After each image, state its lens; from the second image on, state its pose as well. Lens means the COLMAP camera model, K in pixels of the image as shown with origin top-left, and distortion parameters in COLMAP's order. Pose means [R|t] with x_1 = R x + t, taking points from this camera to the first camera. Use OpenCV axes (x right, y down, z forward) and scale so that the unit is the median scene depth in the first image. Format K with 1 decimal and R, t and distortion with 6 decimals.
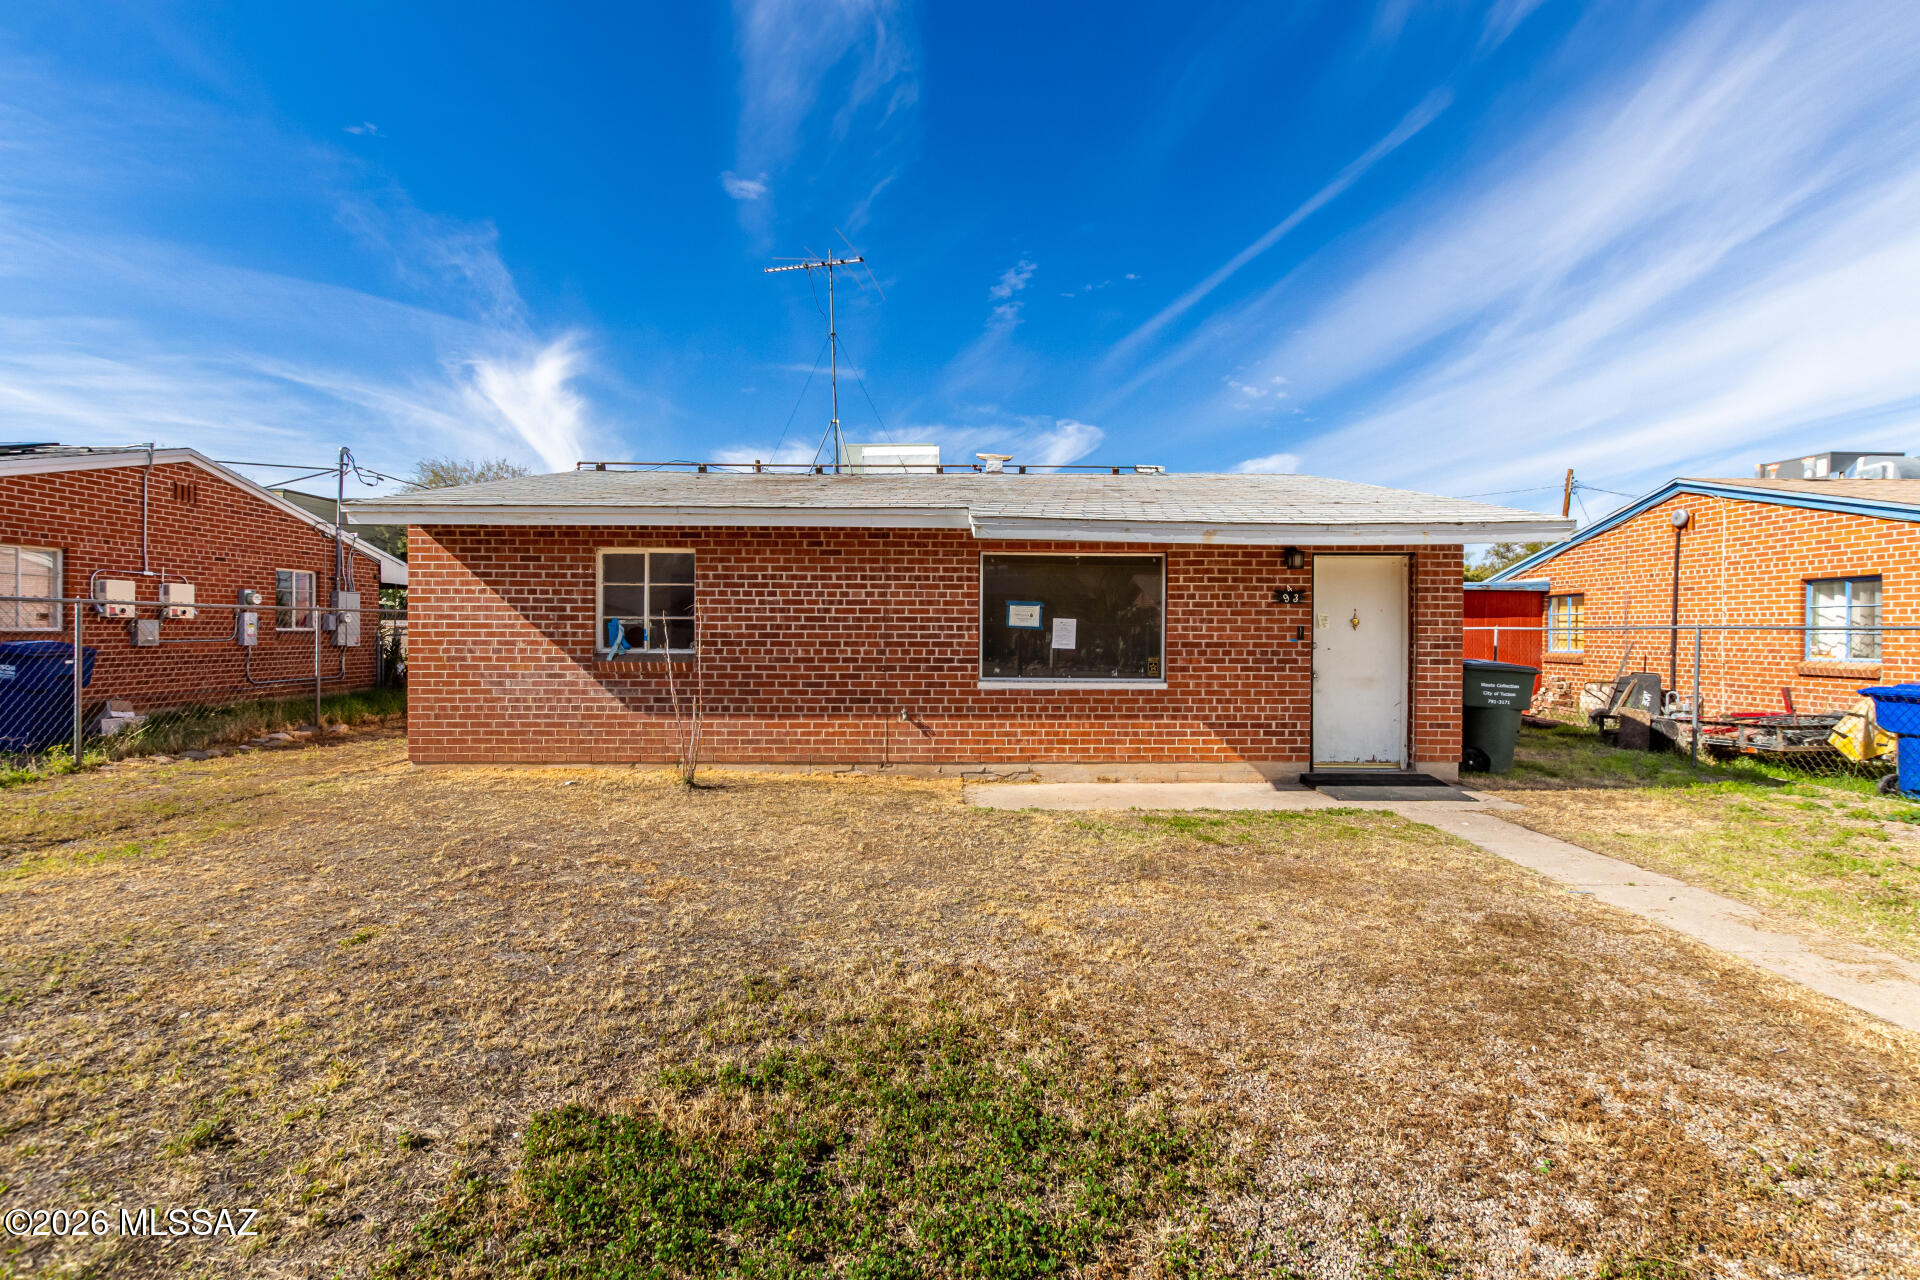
lens RADIAL K [[900.3, 0, 1030.0], [0, 900.3, 623.9], [0, 0, 1]] dist [0.005645, 0.000608]
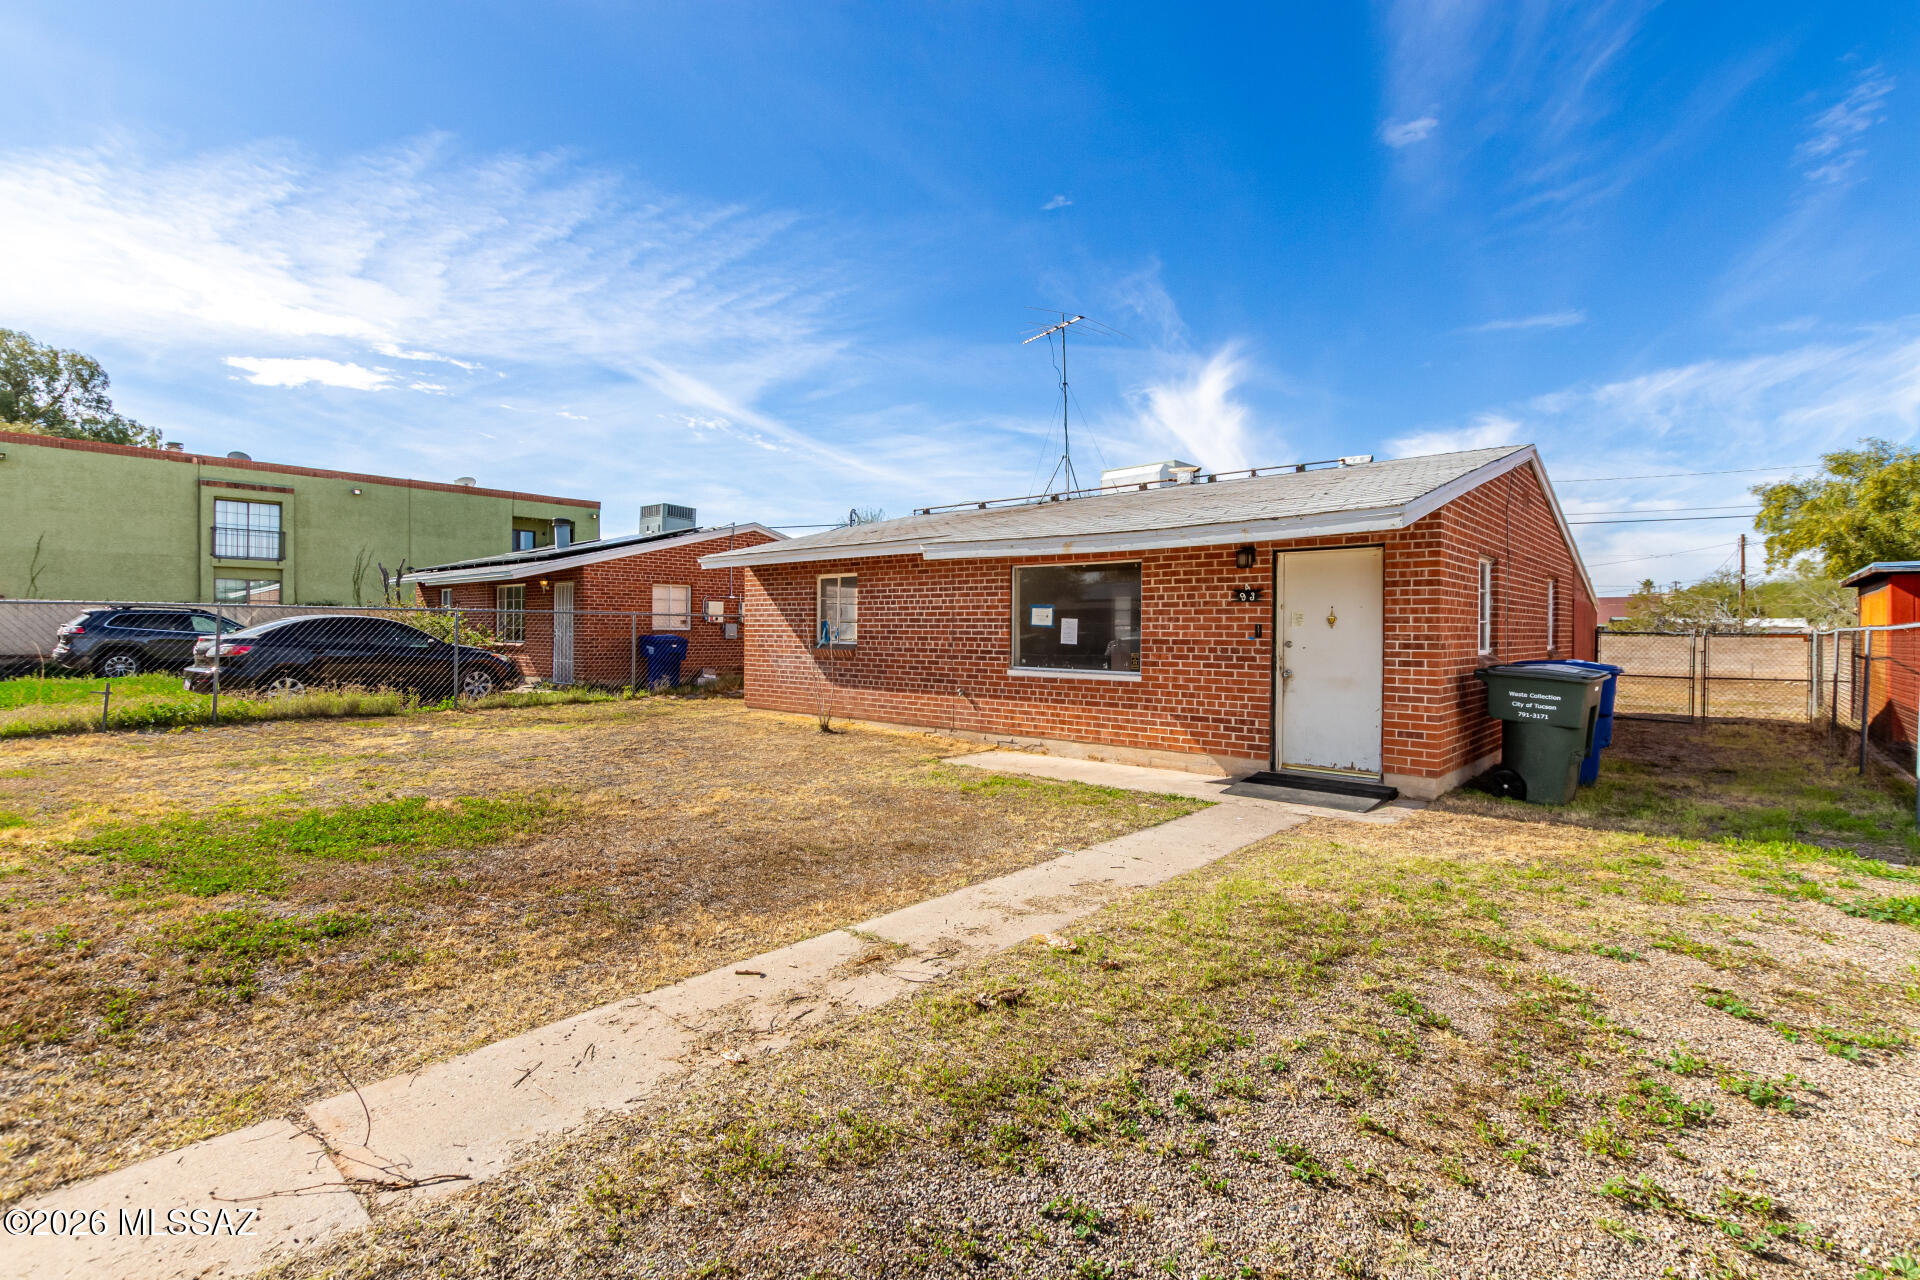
lens RADIAL K [[945.3, 0, 922.9], [0, 945.3, 673.2], [0, 0, 1]] dist [0.009126, -0.000512]
pose [[0.706065, 0.033068, -0.707374, 0.783181], [-0.003175, 0.999047, 0.043533, 0.011994], [0.708140, -0.028492, 0.705497, -0.010318]]
